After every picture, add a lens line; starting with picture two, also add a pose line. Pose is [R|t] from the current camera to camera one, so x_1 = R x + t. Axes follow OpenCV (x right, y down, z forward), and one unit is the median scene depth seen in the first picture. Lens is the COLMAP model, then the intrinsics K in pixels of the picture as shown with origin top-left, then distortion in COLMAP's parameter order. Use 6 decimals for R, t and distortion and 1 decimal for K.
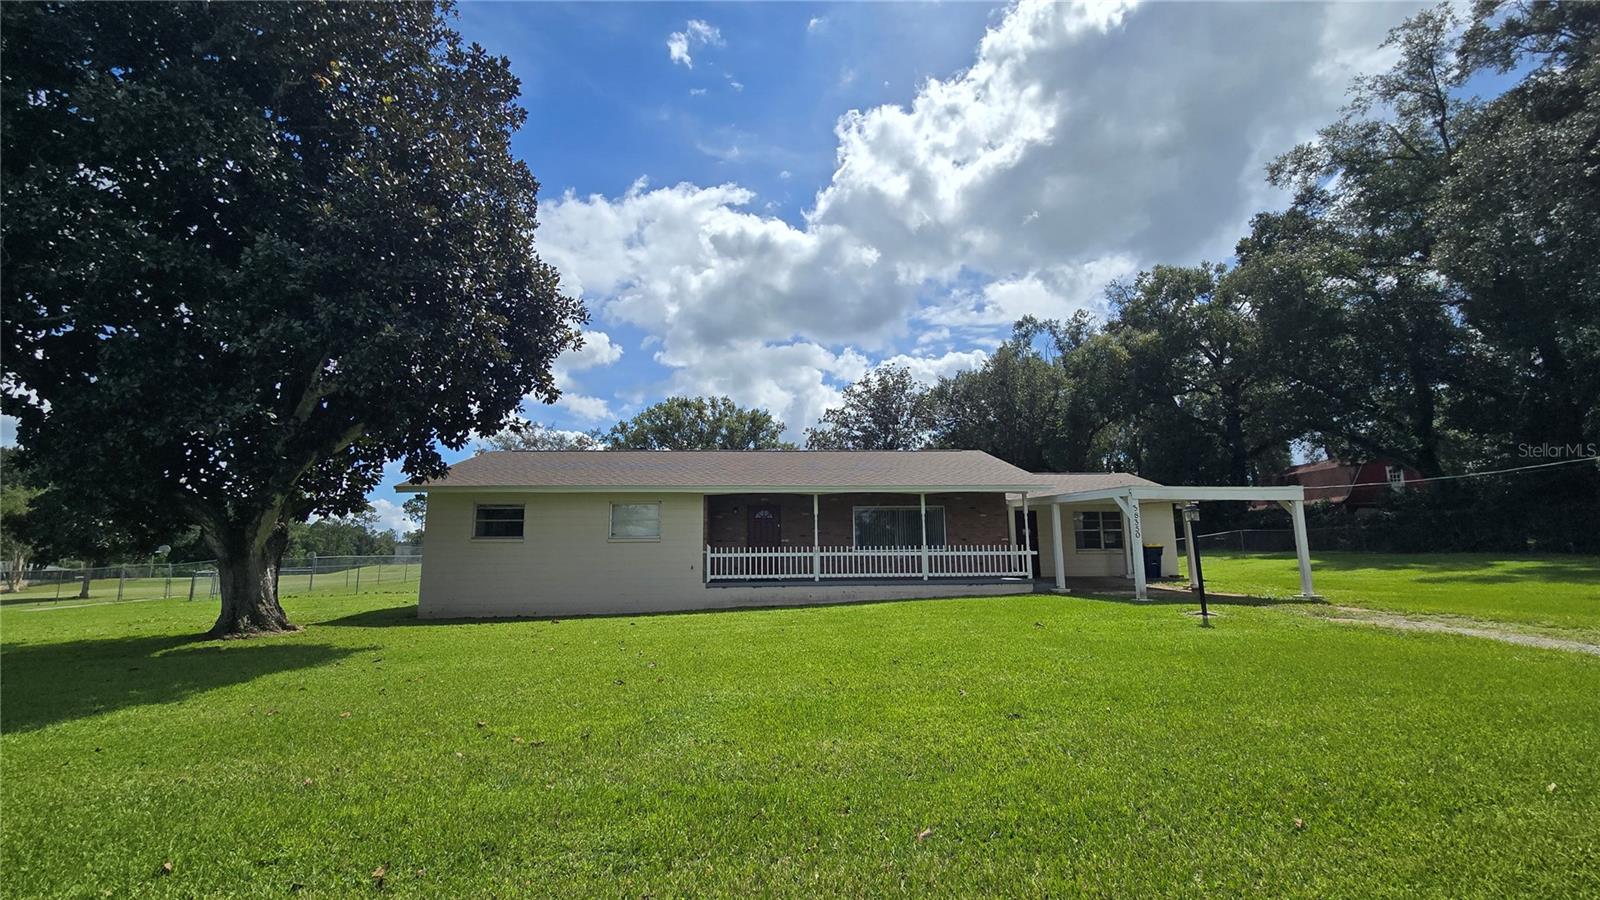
lens RADIAL K [[679.0, 0, 800.3], [0, 679.0, 455.9], [0, 0, 1]] dist [-0.003189, 0.001027]
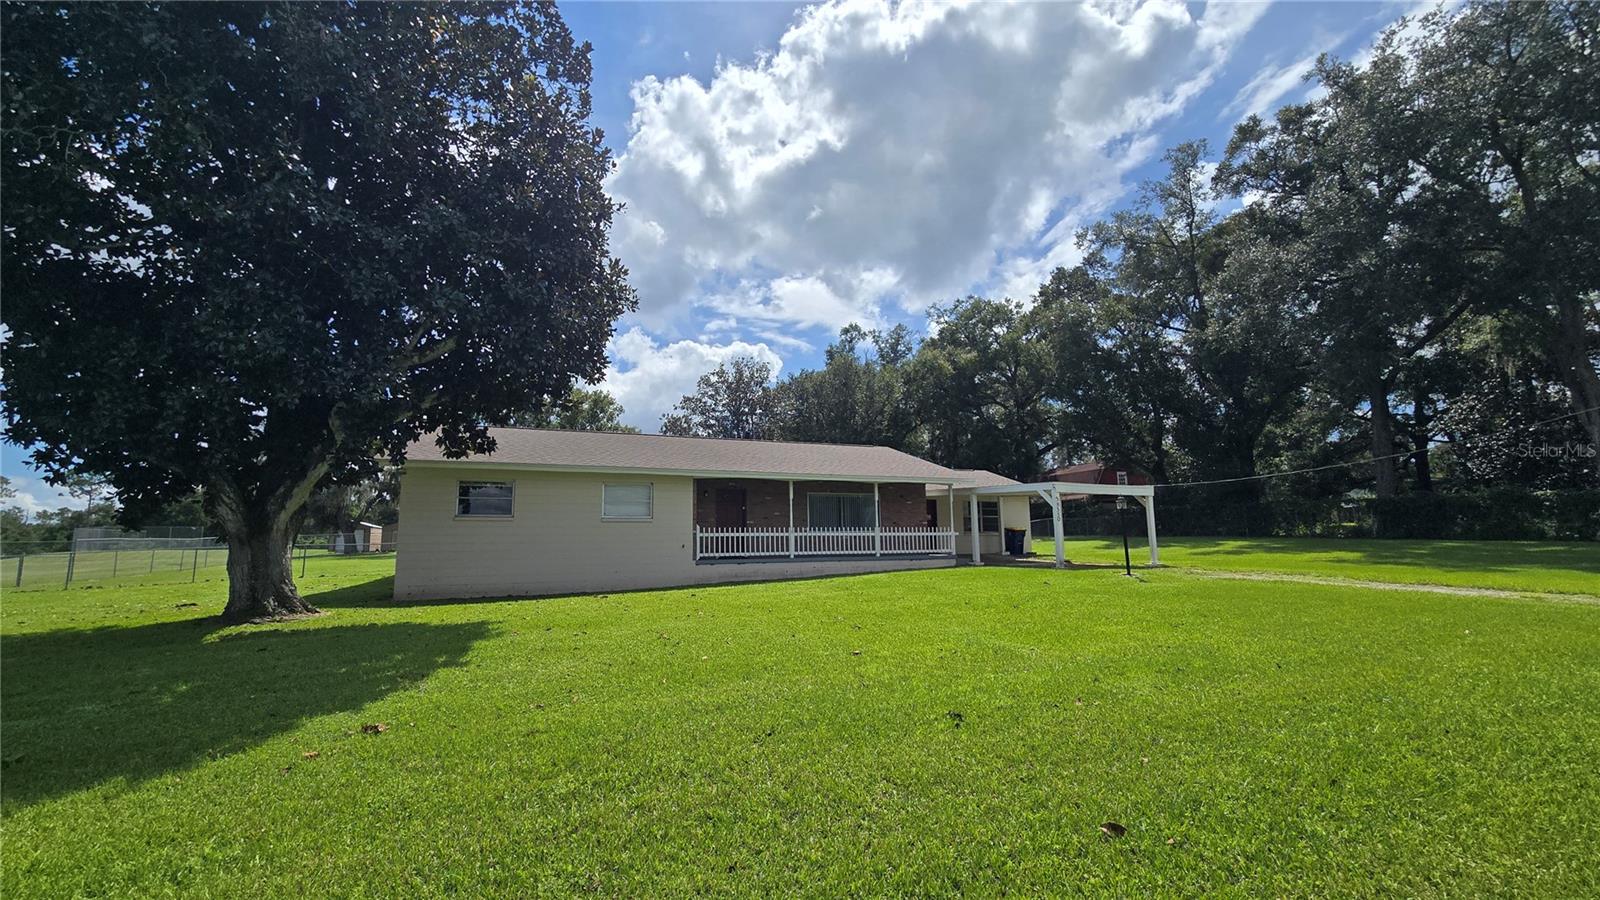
lens RADIAL K [[660.6, 0, 802.6], [0, 660.6, 449.8], [0, 0, 1]] dist [-0.006033, 0.000173]
pose [[0.947356, 0.045554, 0.316924, -0.284339], [-0.049409, 0.998770, 0.004133, -0.000255], [-0.316346, -0.019575, 0.948442, -0.039274]]
